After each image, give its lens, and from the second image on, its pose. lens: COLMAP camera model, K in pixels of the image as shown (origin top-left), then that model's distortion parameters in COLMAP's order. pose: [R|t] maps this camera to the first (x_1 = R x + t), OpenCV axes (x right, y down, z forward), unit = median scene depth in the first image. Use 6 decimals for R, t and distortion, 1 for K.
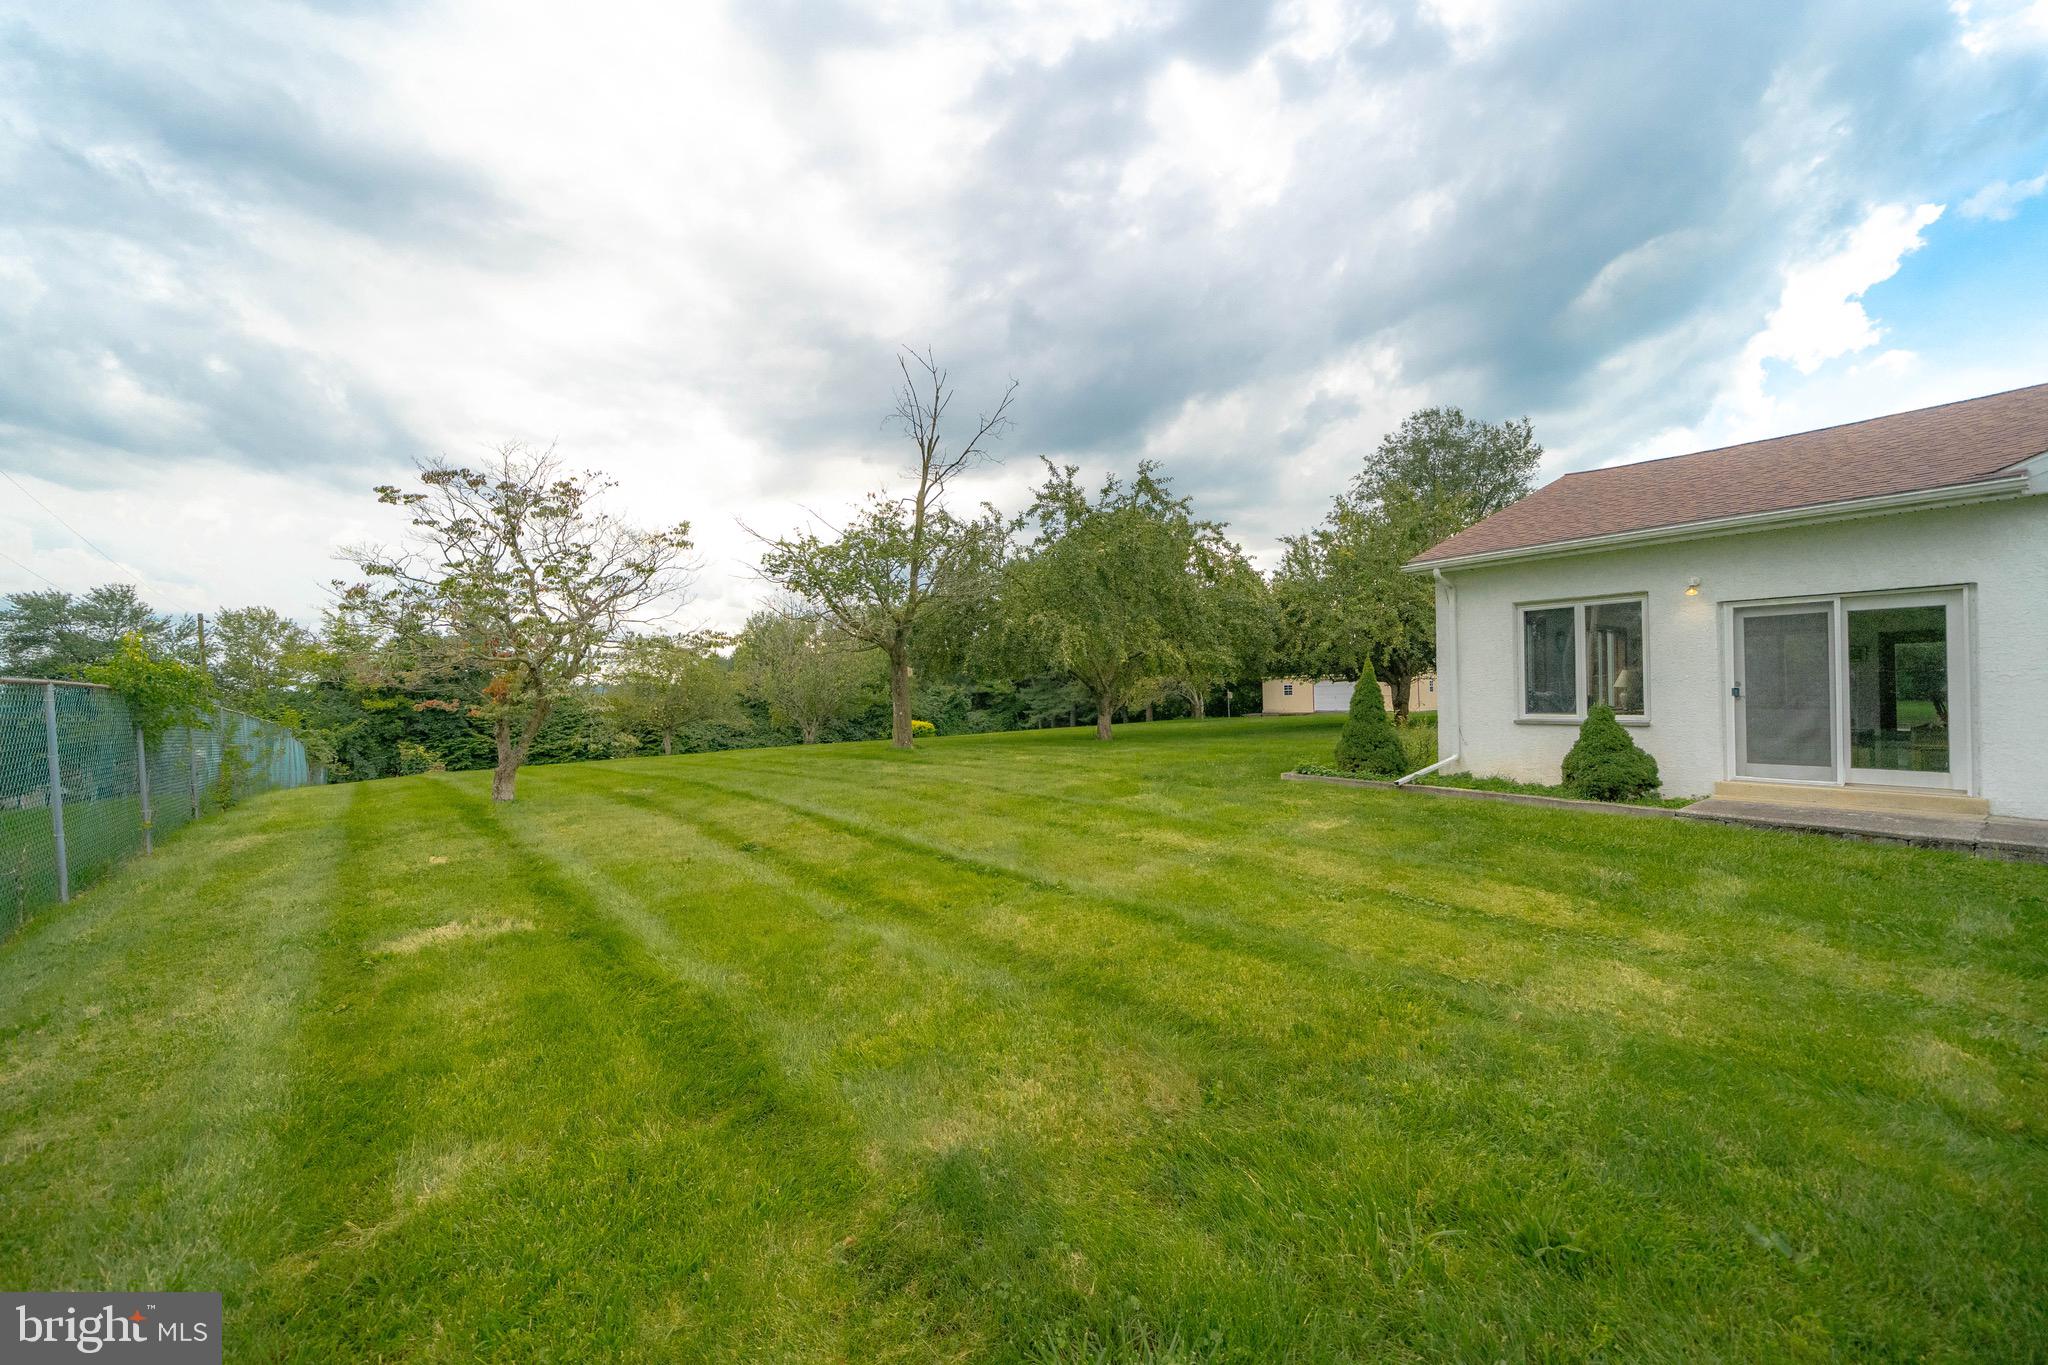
lens RADIAL K [[810.8, 0, 1024.0], [0, 810.8, 682.5], [0, 0, 1]] dist [-0.000809, -0.000141]
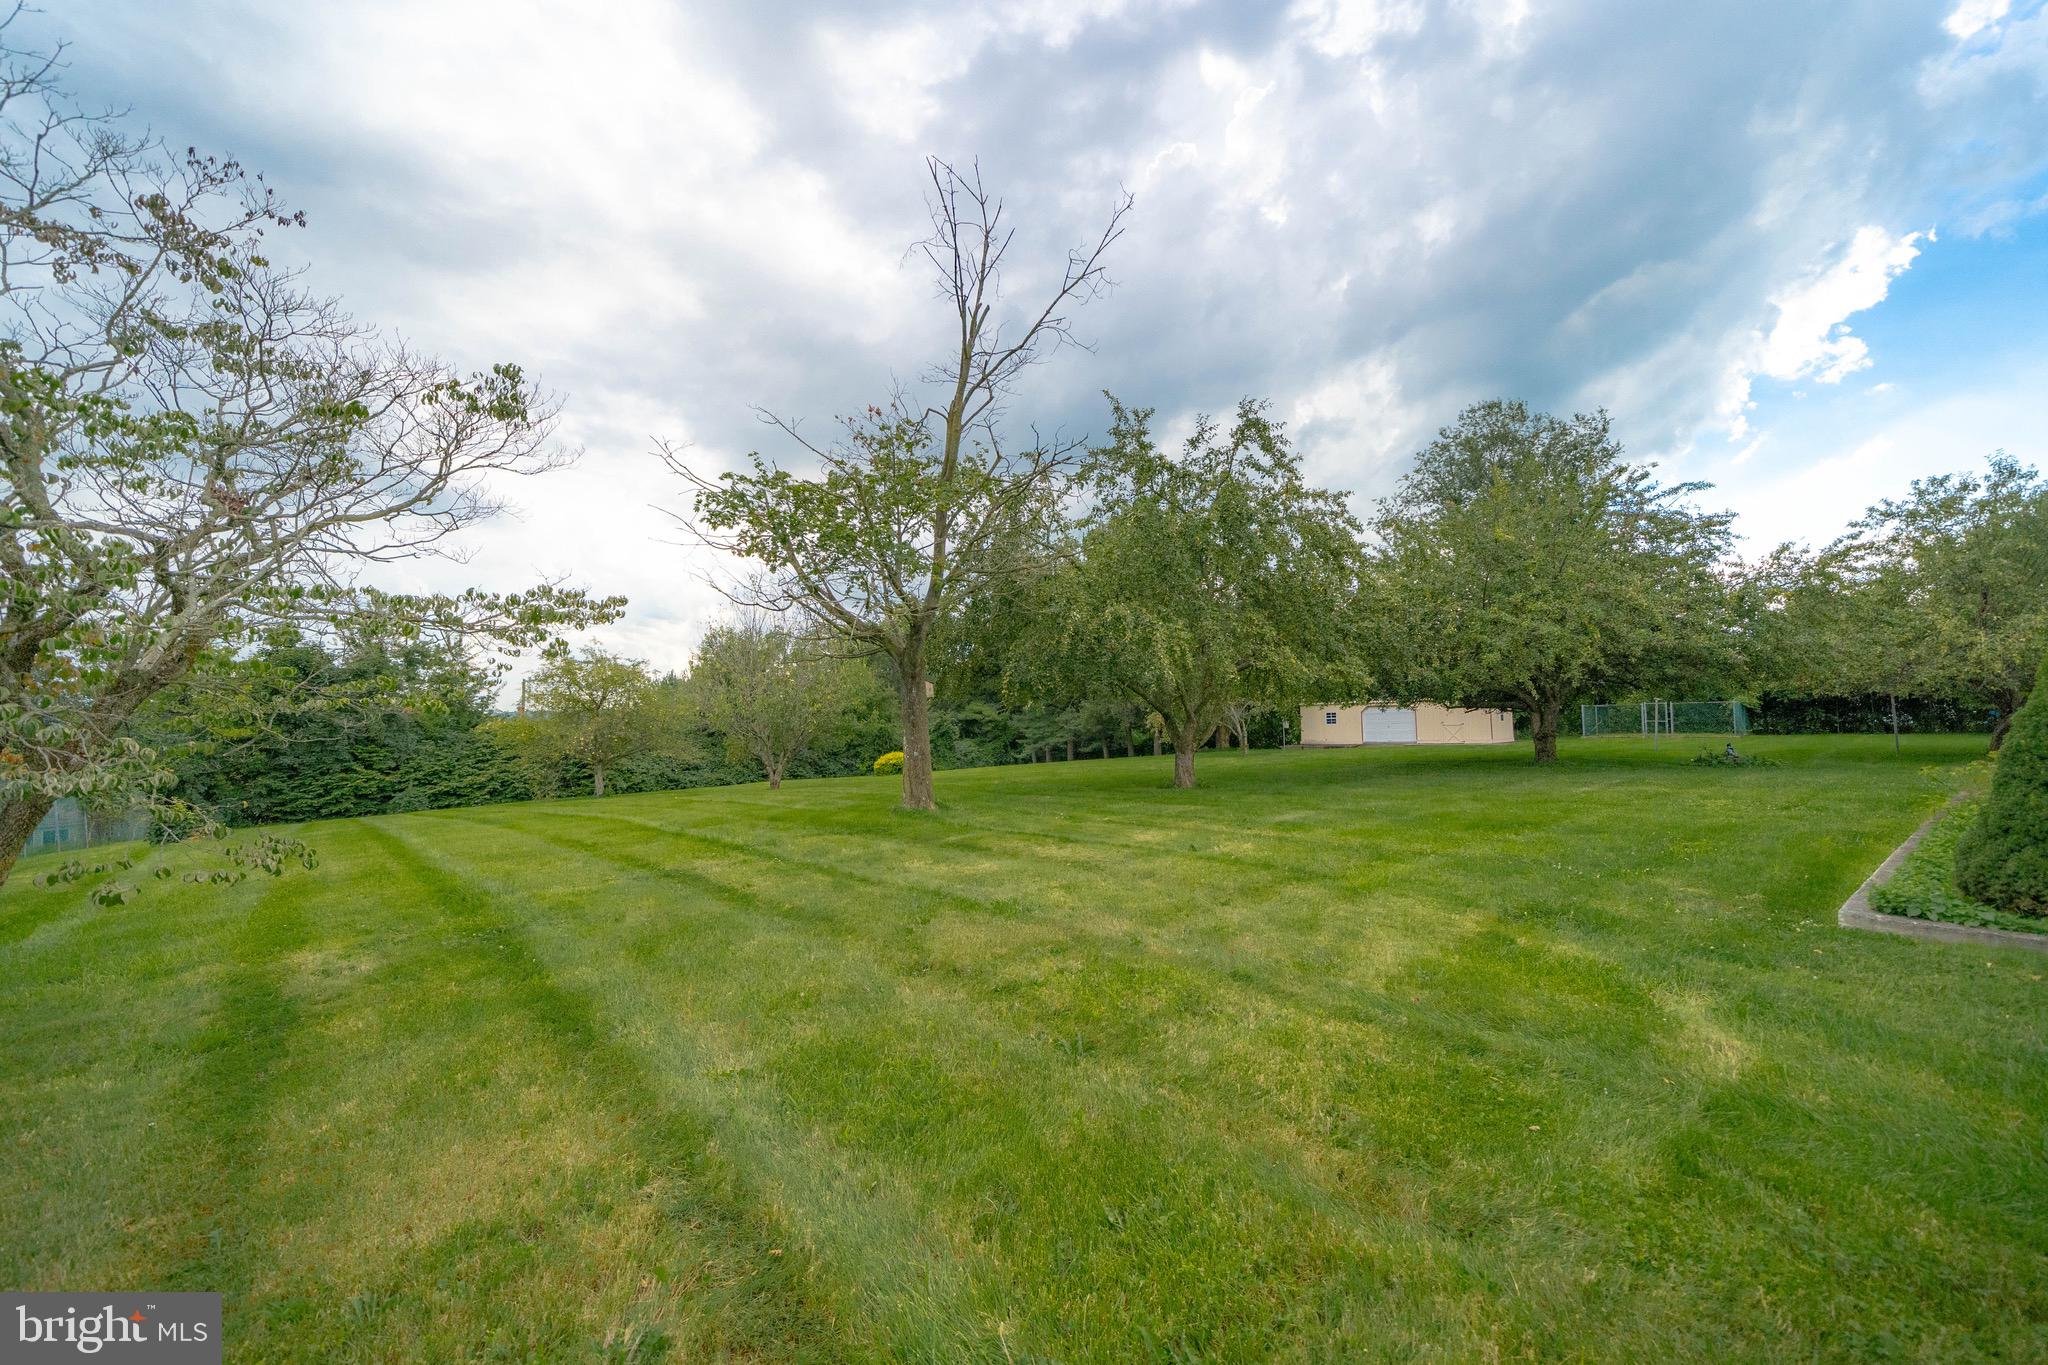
lens RADIAL K [[817.1, 0, 1024.0], [0, 817.1, 682.5], [0, 0, 1]] dist [-0.002331, -0.000311]
pose [[0.999458, 0.004818, 0.032557, -0.038528], [-0.003763, 0.999468, -0.032403, 0.000887], [-0.032696, 0.032263, 0.998944, 0.153679]]
